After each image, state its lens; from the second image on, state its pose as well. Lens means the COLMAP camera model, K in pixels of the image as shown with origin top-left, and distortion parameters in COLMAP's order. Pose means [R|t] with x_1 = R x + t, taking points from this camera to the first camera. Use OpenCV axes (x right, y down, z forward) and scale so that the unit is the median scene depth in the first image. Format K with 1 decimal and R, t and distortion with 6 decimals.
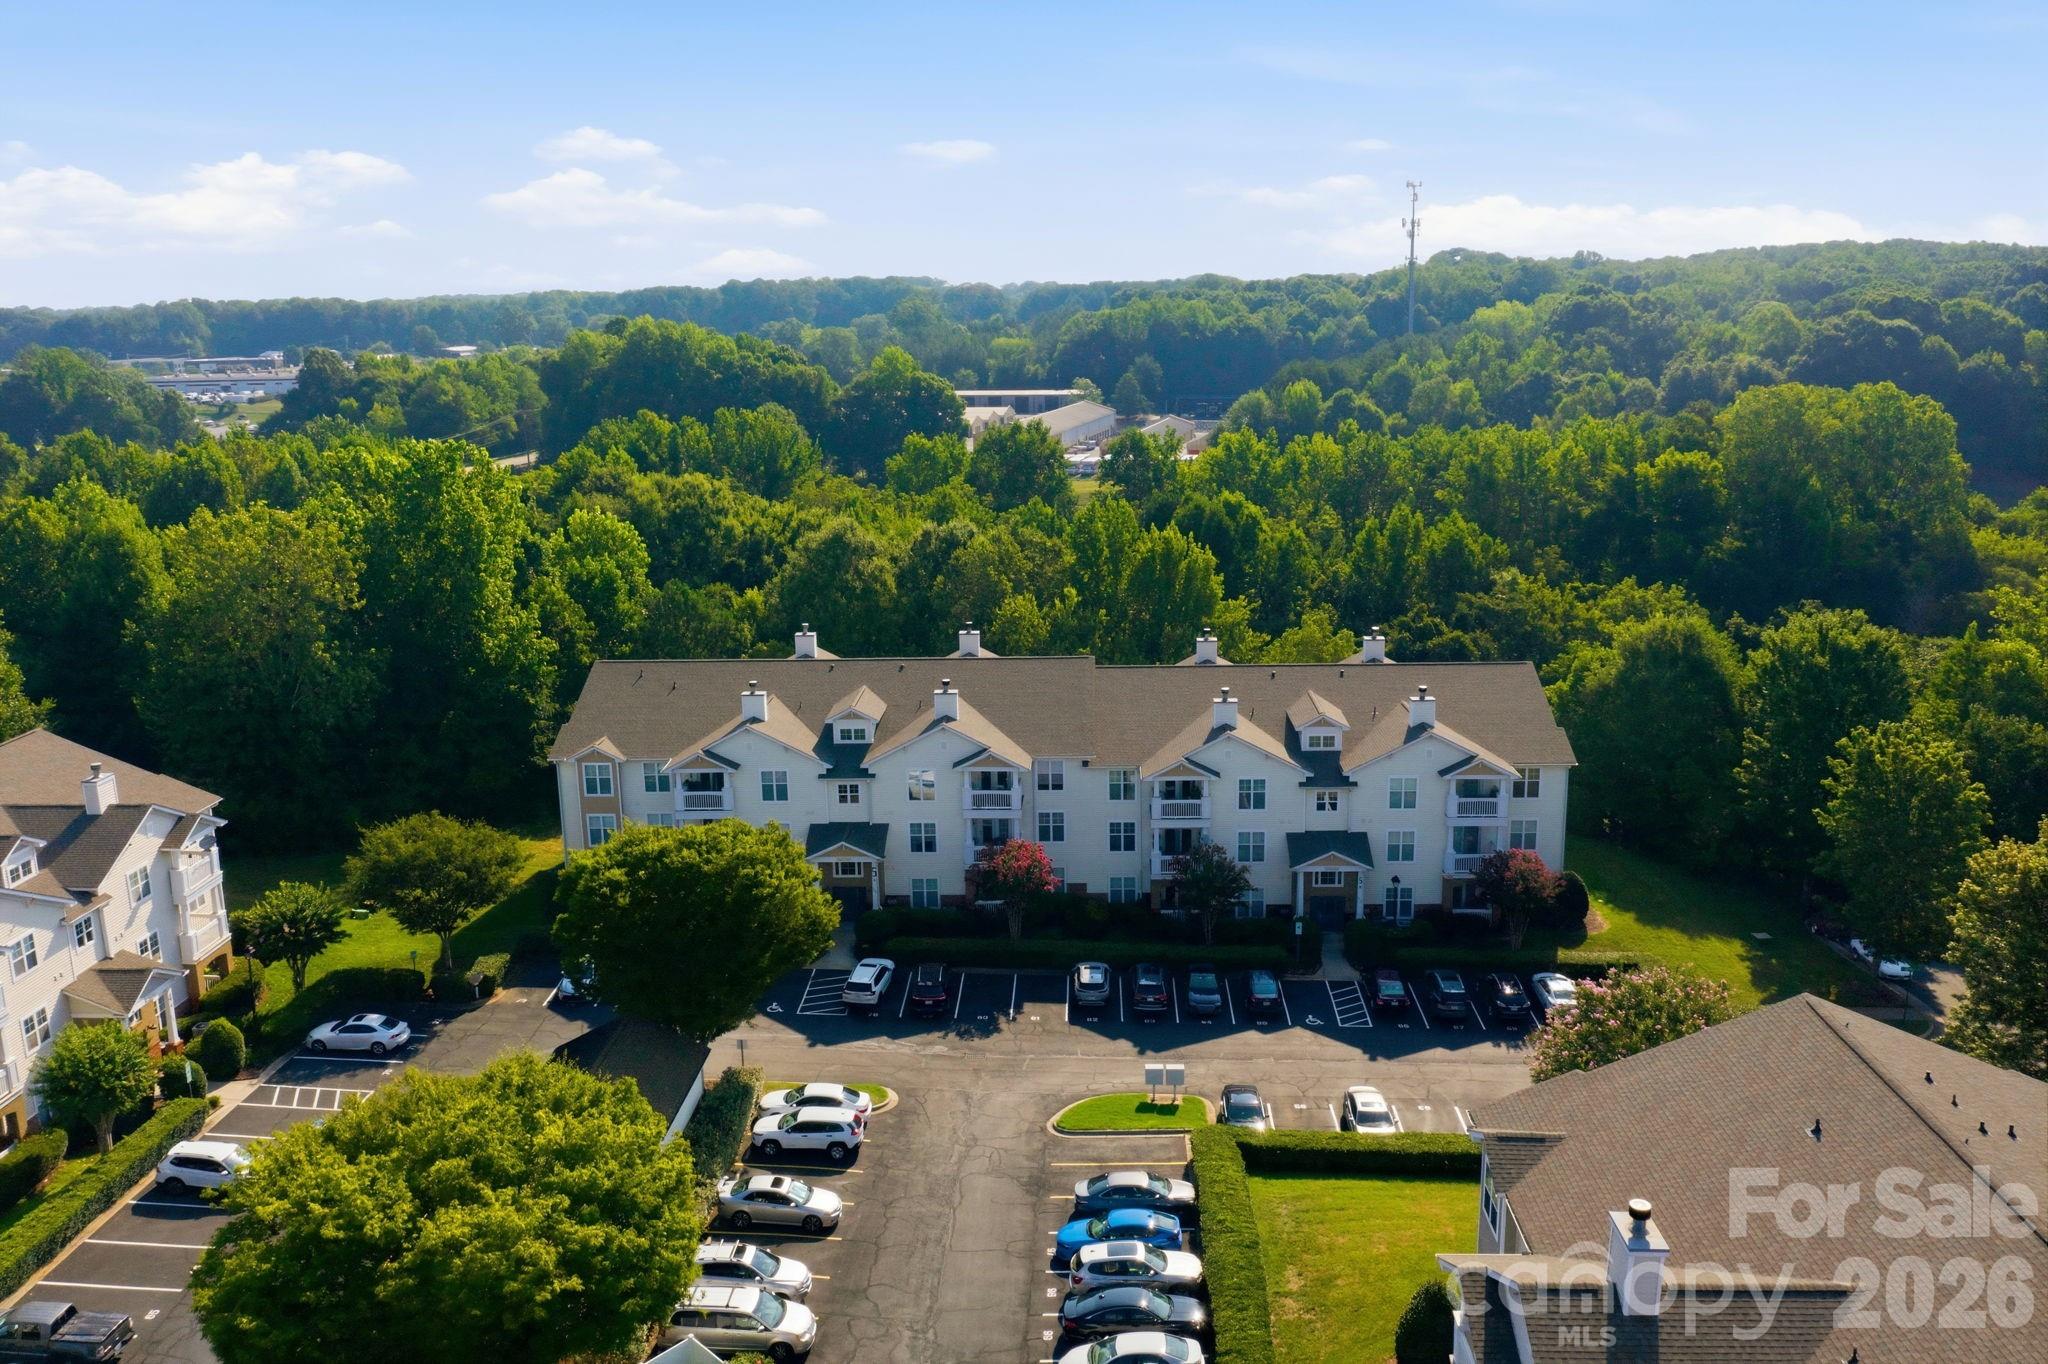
lens RADIAL K [[1607.6, 0, 1022.6], [0, 1607.6, 678.5], [0, 0, 1]] dist [-0.021679, 0.013341]
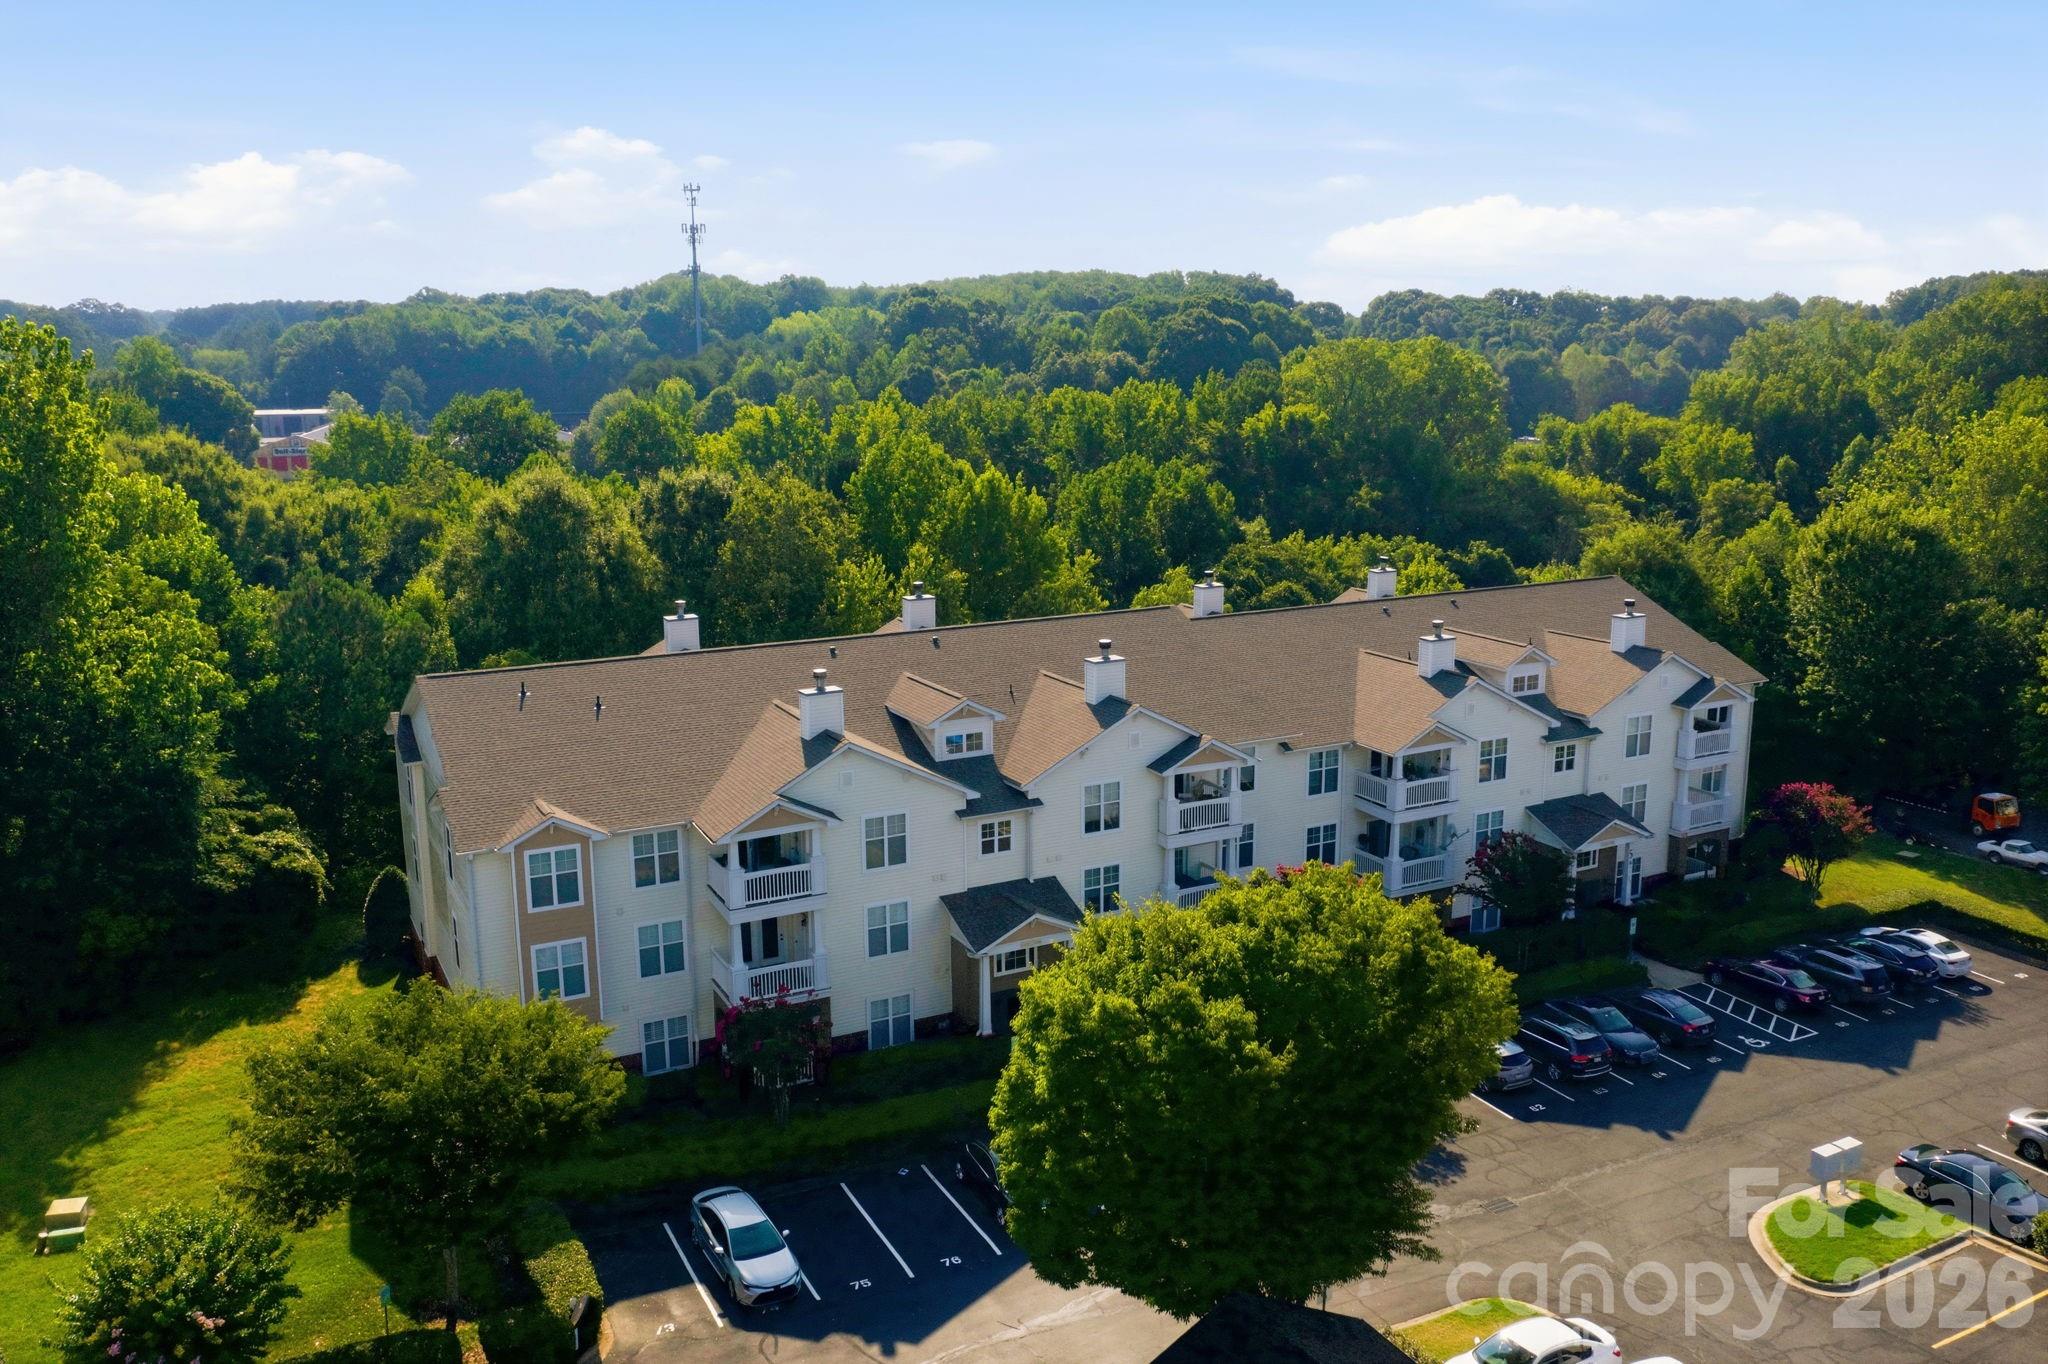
lens RADIAL K [[1607.6, 0, 1019.6], [0, 1607.6, 678.3], [0, 0, 1]] dist [-0.021679, 0.013341]
pose [[0.862602, -0.087878, 0.498192, -0.350351], [0.103543, 0.994618, -0.003838, 0.013129], [-0.495173, 0.054895, 0.867058, 0.404686]]
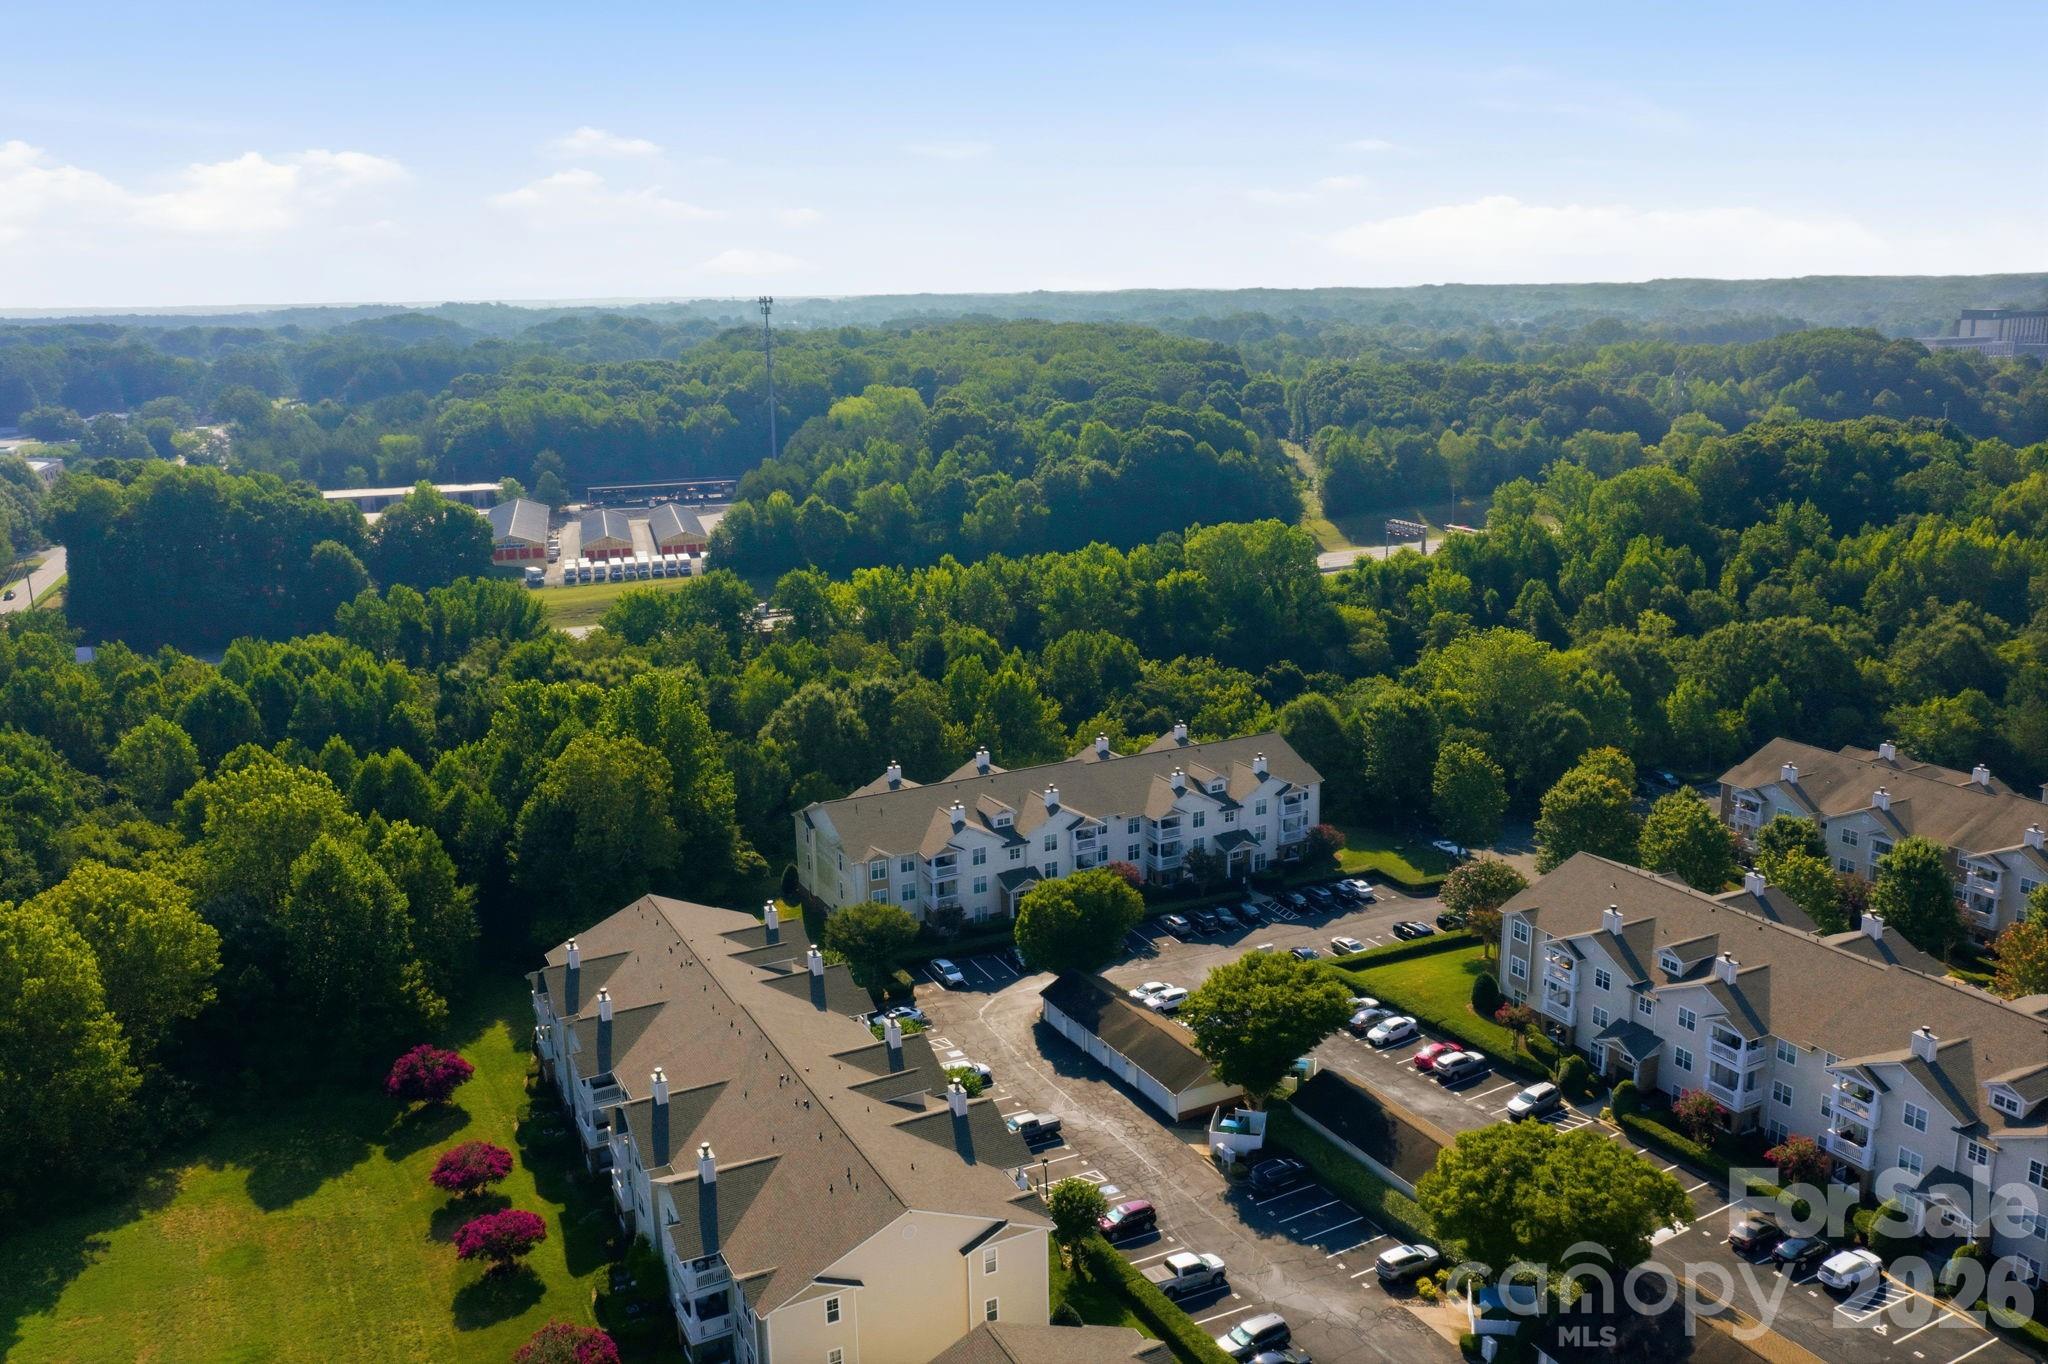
lens RADIAL K [[1607.6, 0, 1019.6], [0, 1607.6, 686.8], [0, 0, 1]] dist [-0.021679, 0.013341]
pose [[0.865569, -0.117642, 0.486775, -0.856942], [0.116650, 0.992642, 0.032474, -0.155493], [-0.487014, 0.028674, 0.872923, -0.540616]]
